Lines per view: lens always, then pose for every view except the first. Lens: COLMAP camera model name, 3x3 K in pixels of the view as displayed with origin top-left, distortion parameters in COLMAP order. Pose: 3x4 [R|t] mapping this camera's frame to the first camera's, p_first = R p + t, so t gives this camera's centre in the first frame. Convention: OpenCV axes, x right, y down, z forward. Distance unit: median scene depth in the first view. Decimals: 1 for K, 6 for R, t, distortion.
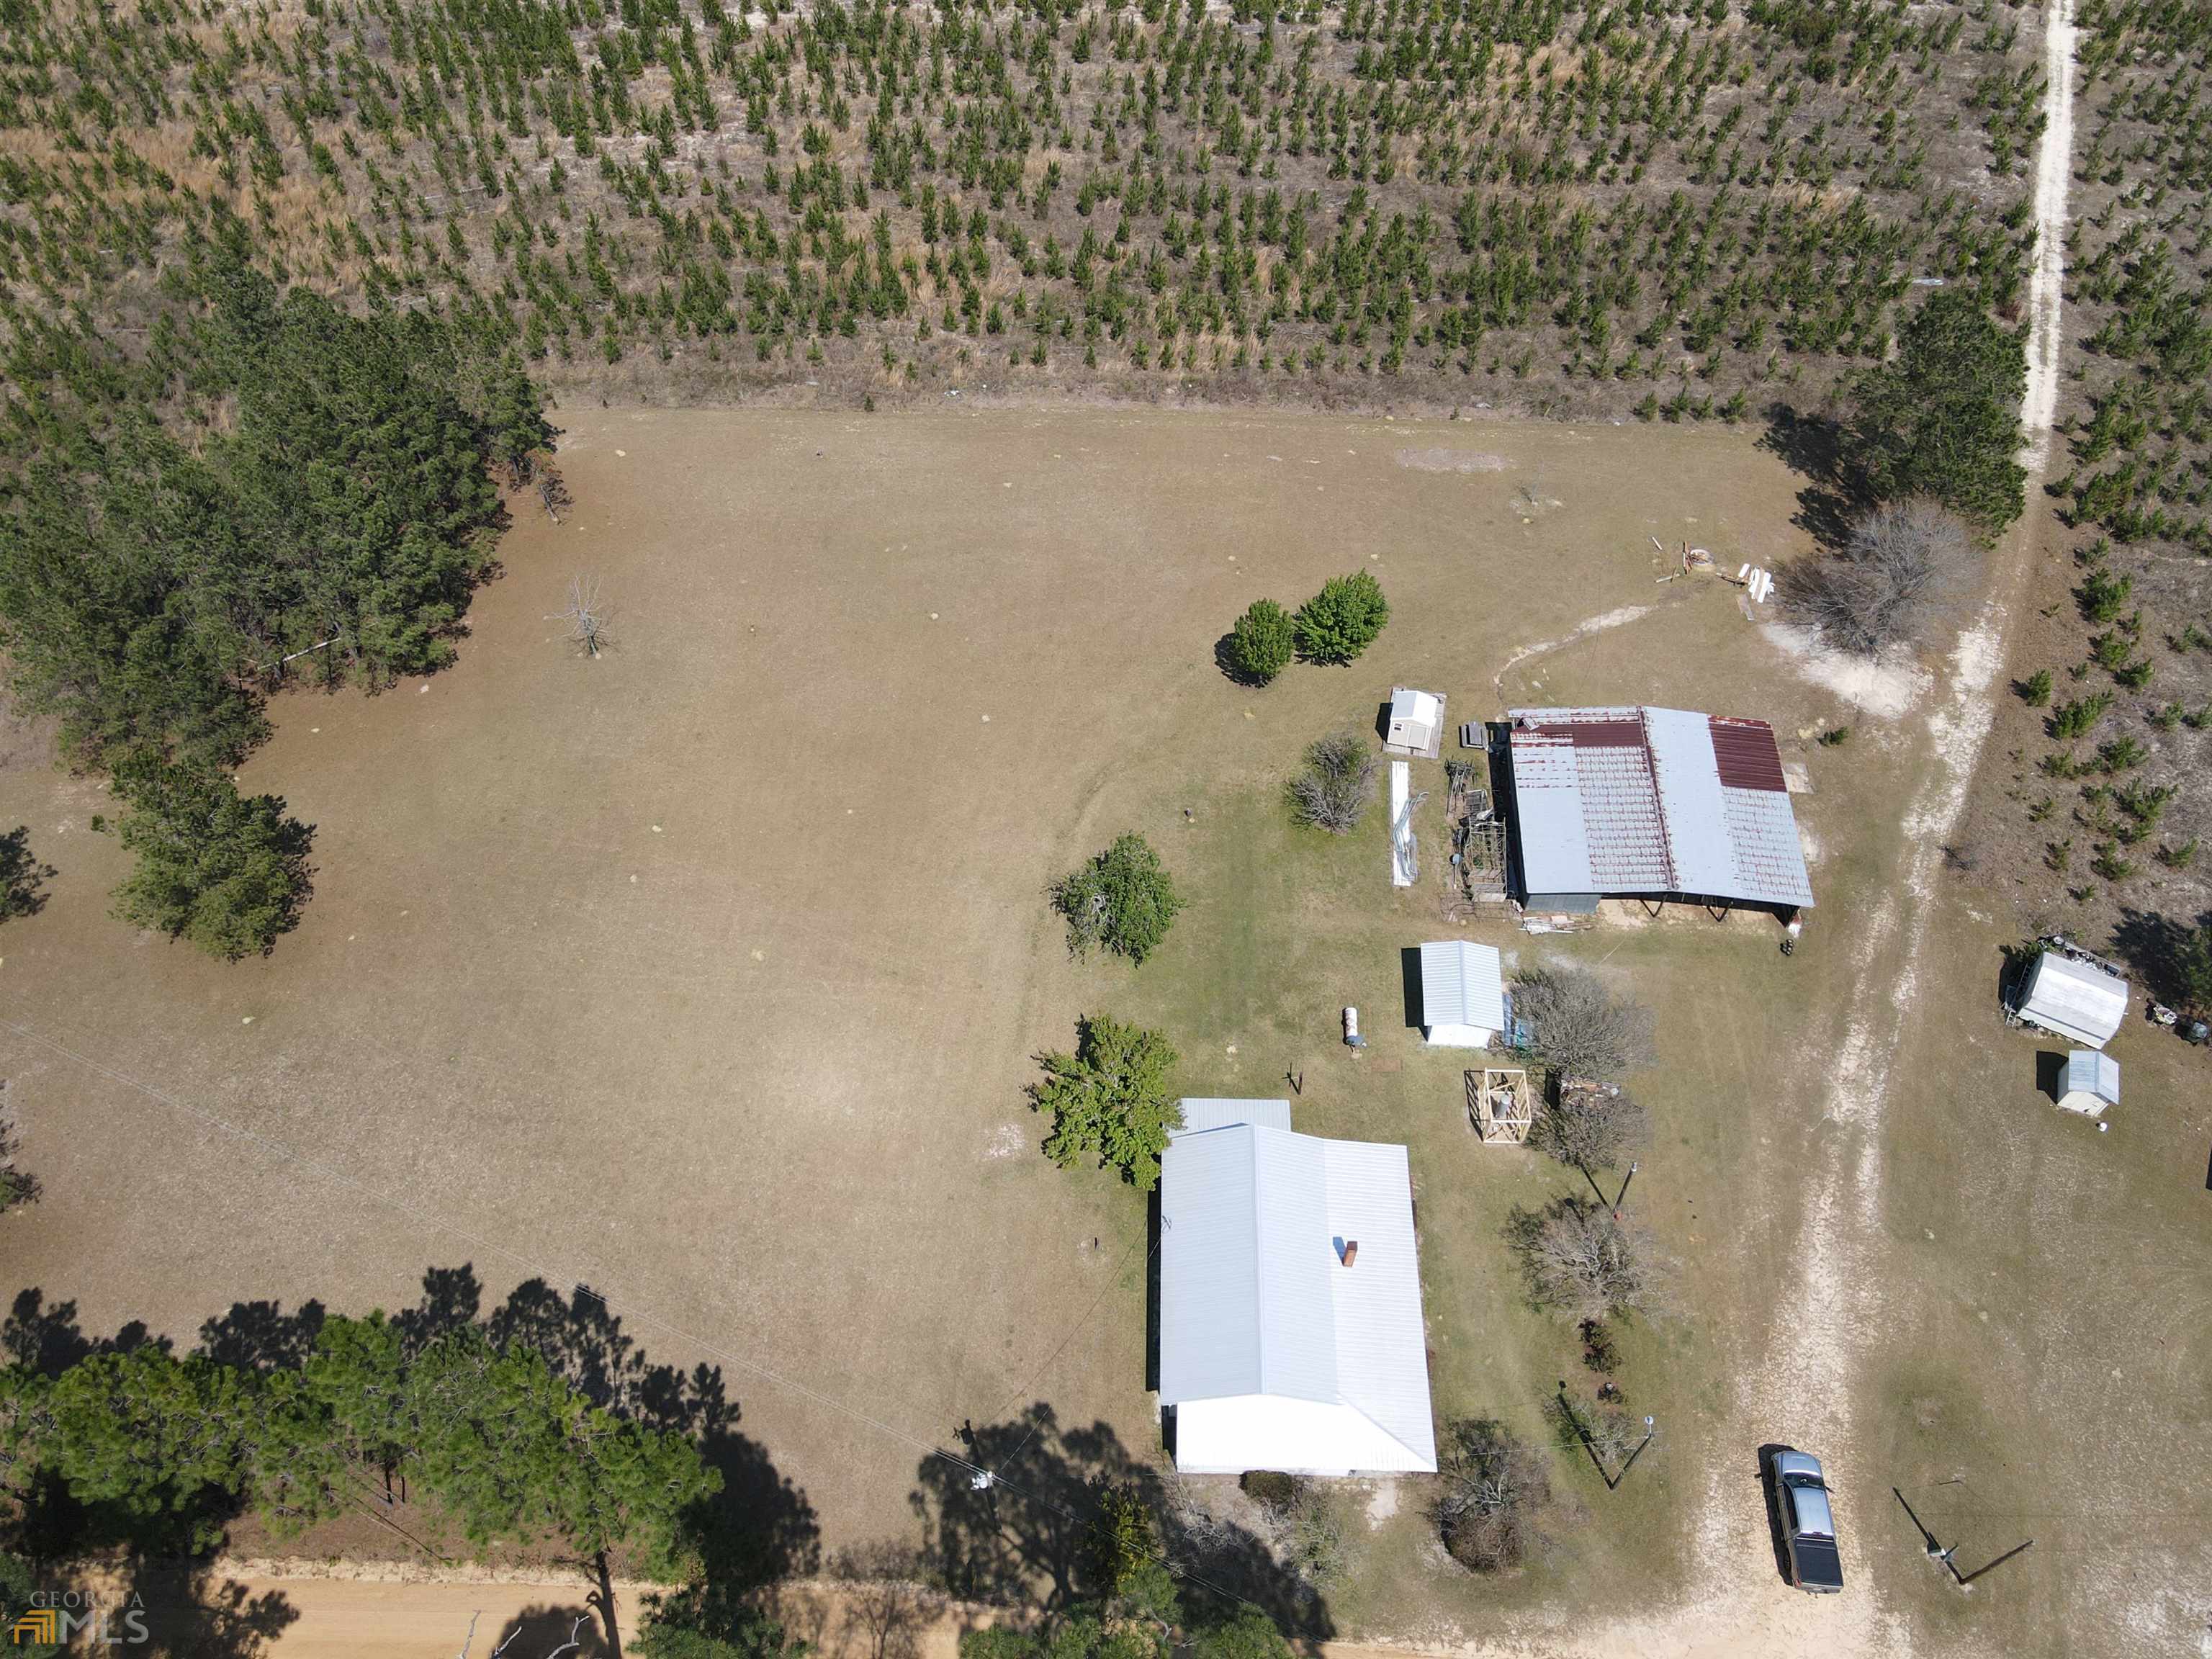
lens RADIAL K [[1609.9, 0, 1111.1], [0, 1609.9, 813.7], [0, 0, 1]] dist [-0.005643, 0.034682]
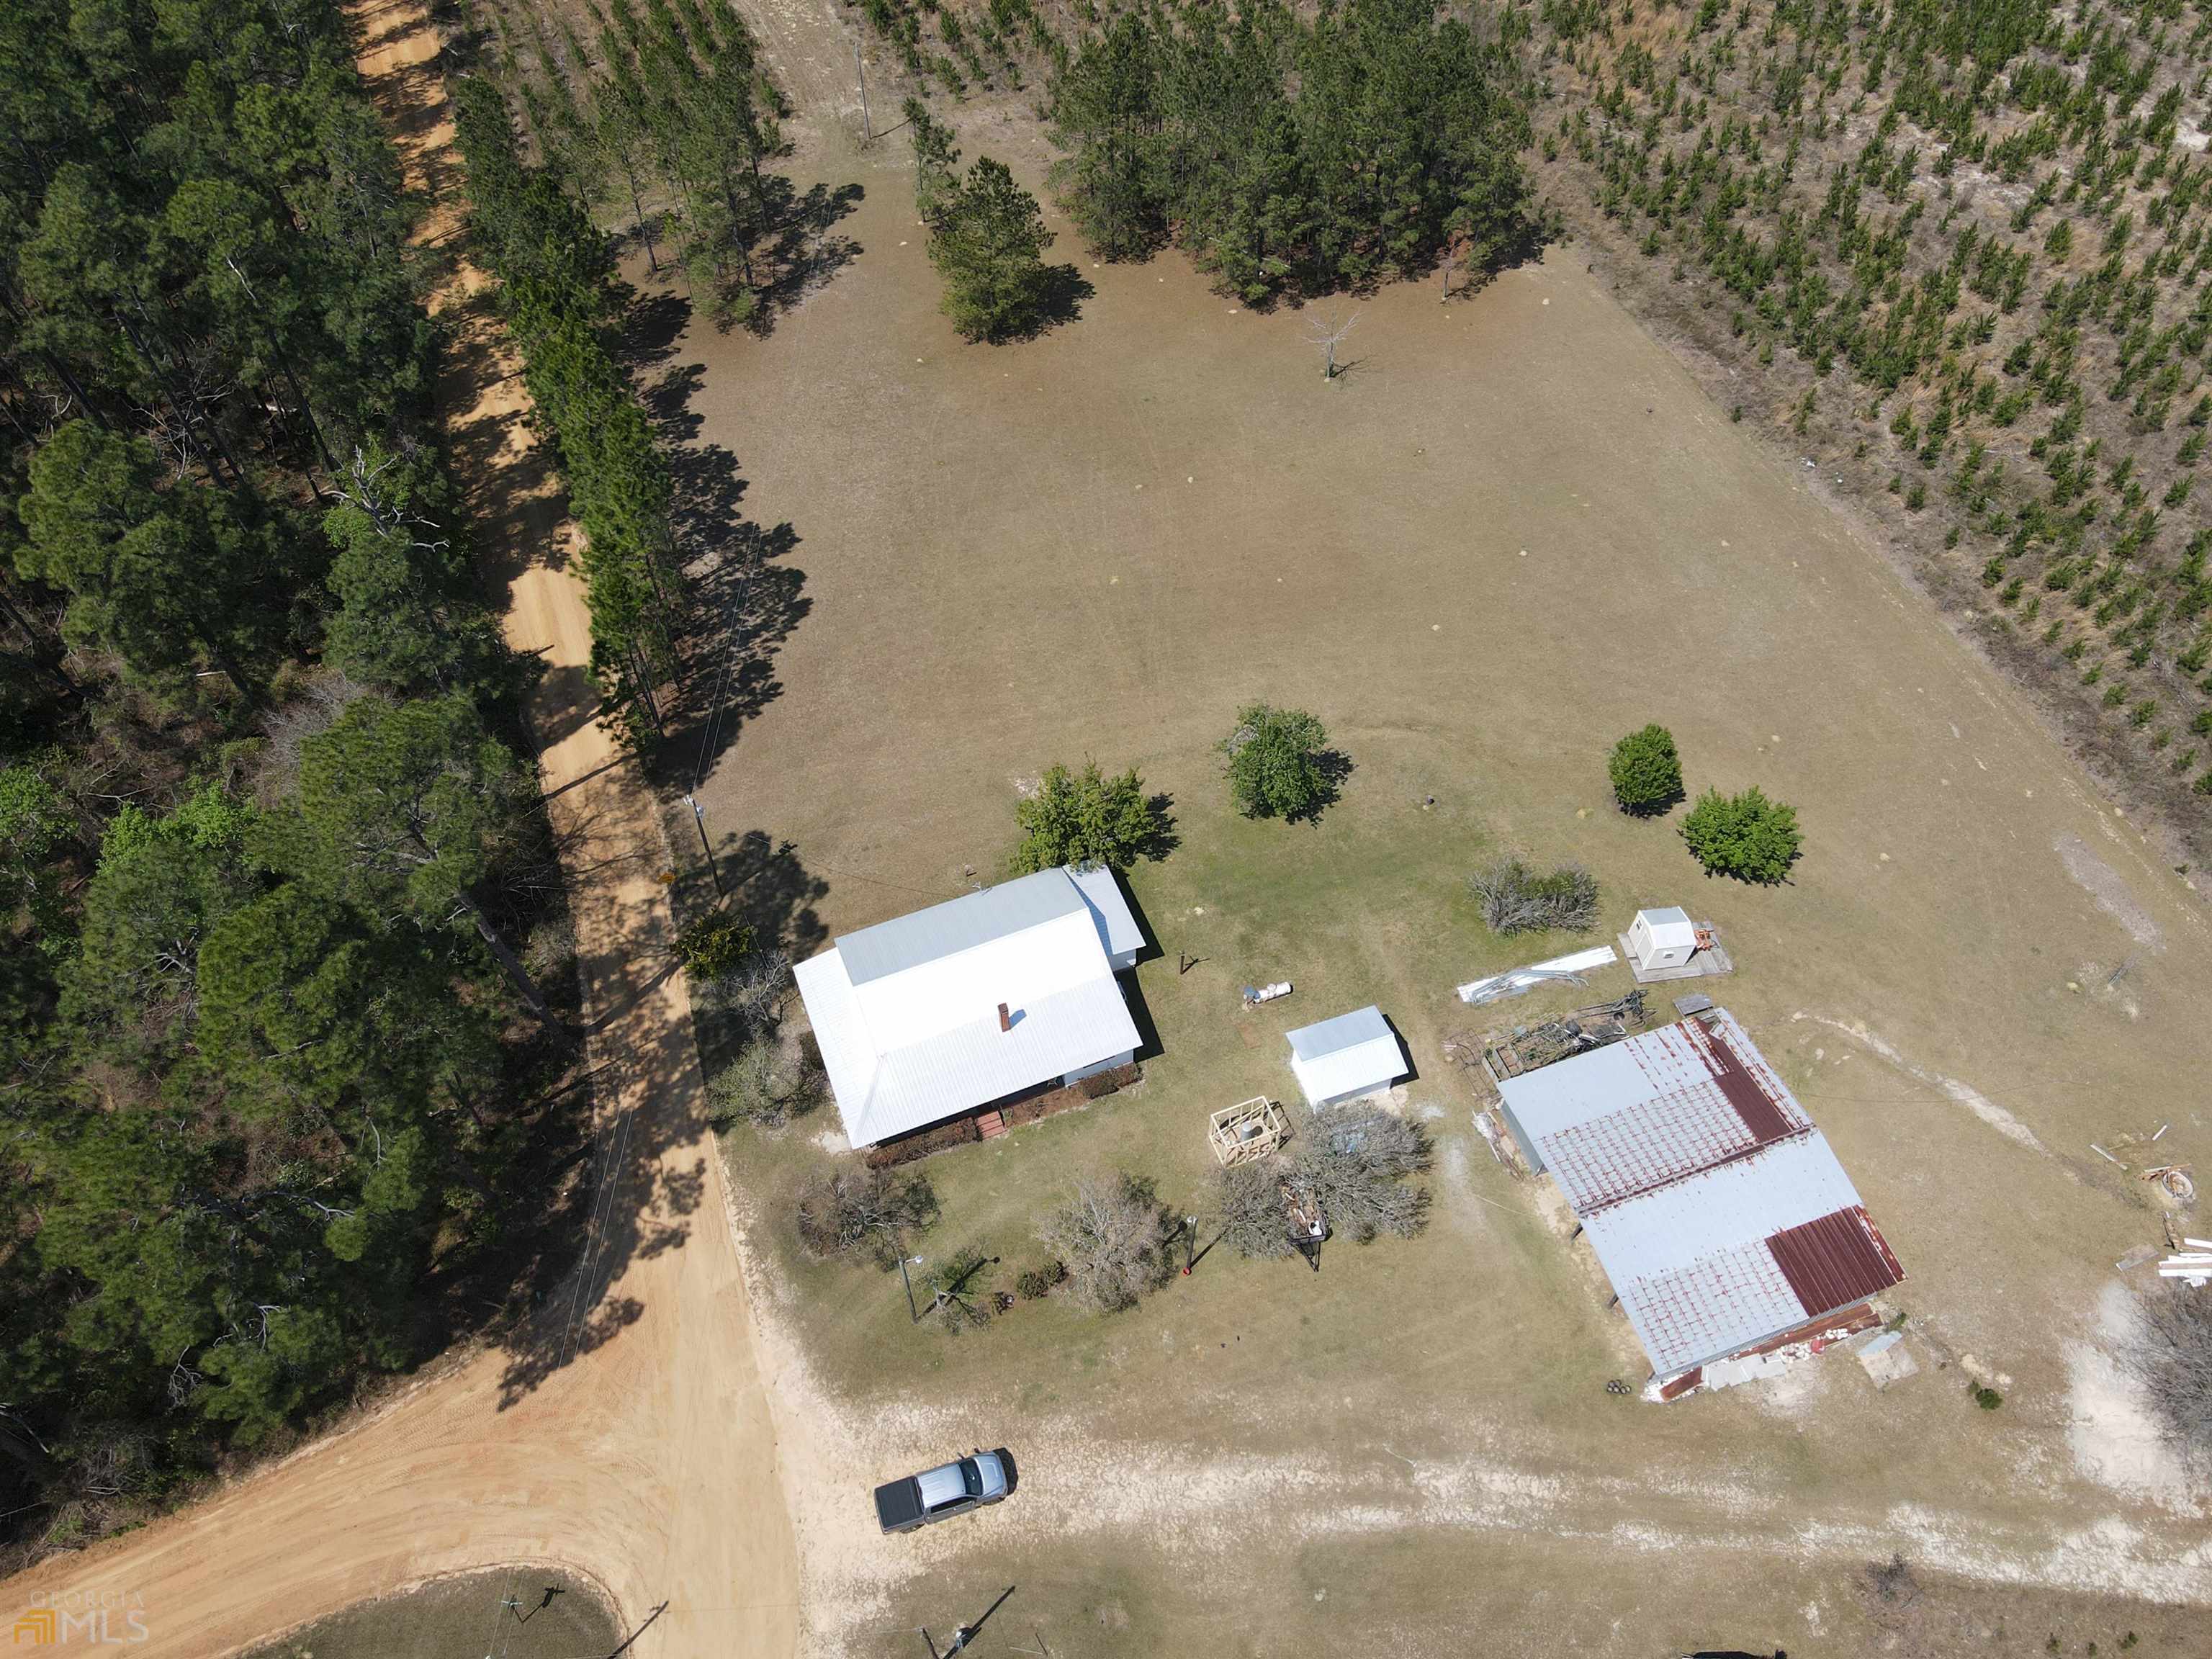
lens RADIAL K [[1609.9, 0, 1111.1], [0, 1609.9, 813.7], [0, 0, 1]] dist [-0.005643, 0.034682]
pose [[0.397184, 0.734950, -0.549630, 0.554163], [-0.728767, 0.616590, 0.297851, -0.157352], [0.557802, 0.282251, 0.780507, 0.116929]]
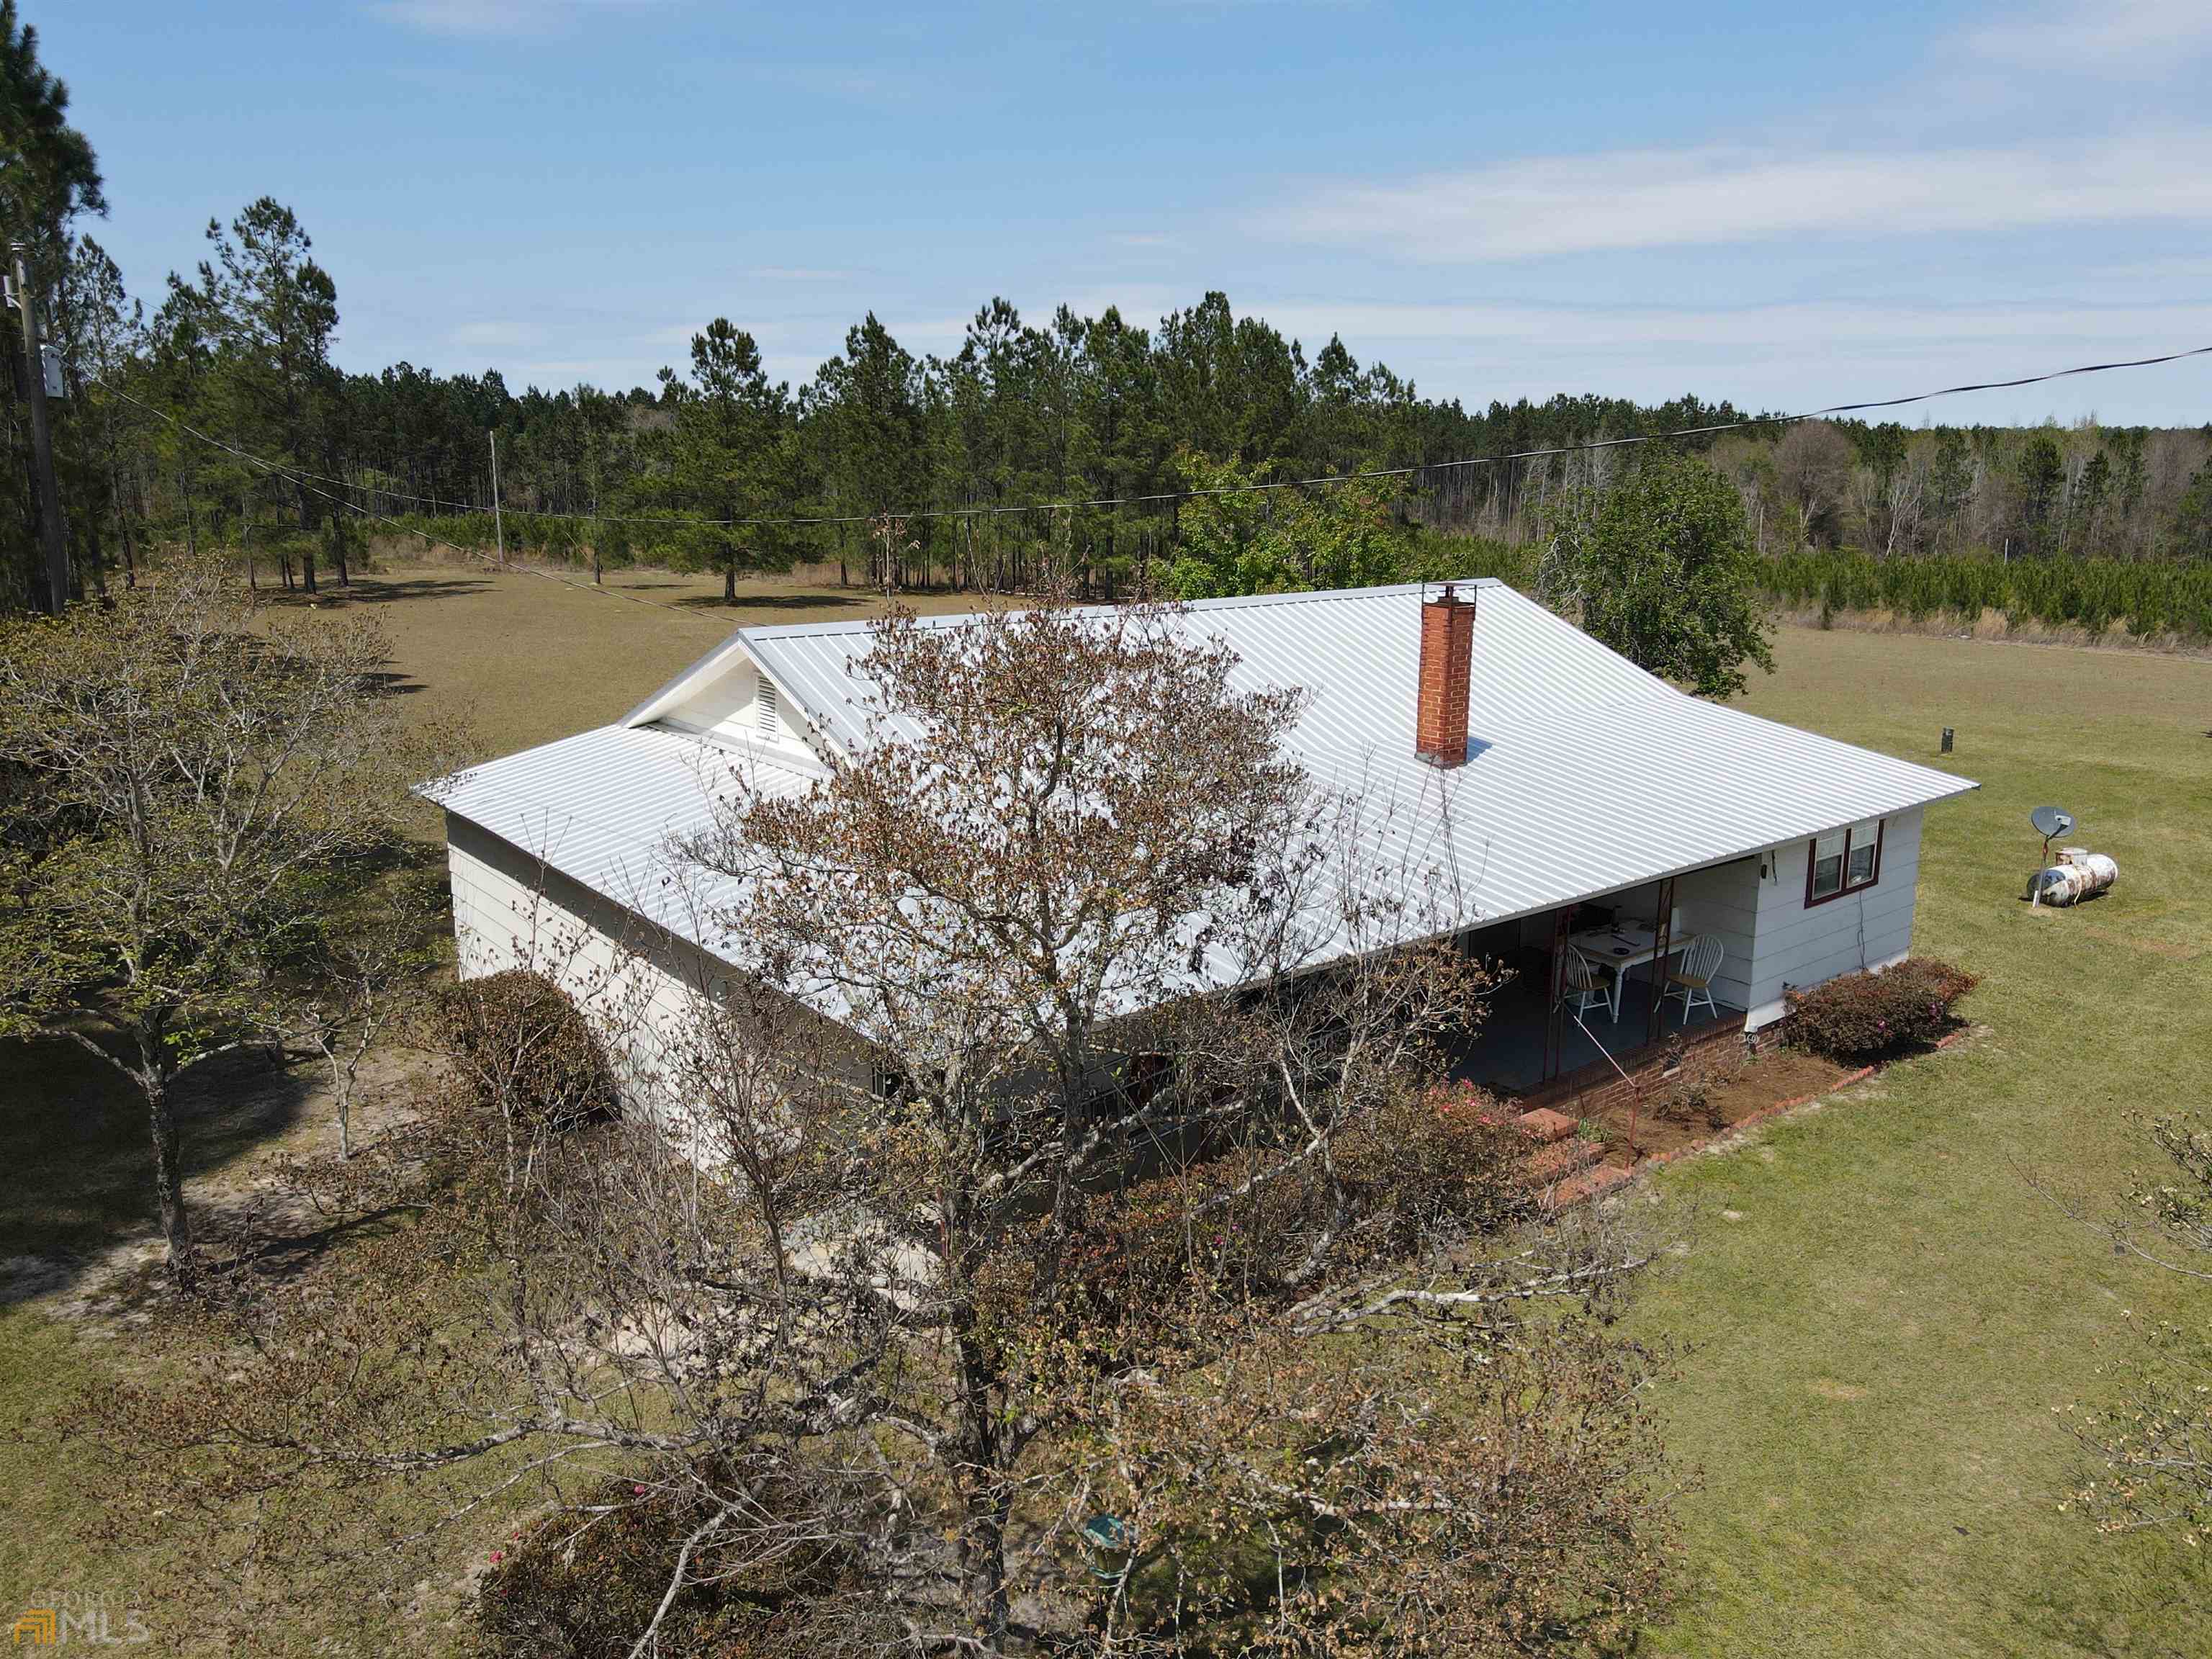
lens RADIAL K [[1598.7, 0, 1110.1], [0, 1598.7, 824.6], [0, 0, 1]] dist [-0.001610, 0.027767]
pose [[0.642673, 0.182382, -0.744116, 0.246148], [-0.614738, 0.702410, -0.358773, 0.333630], [0.457240, 0.688010, 0.563537, 0.696578]]
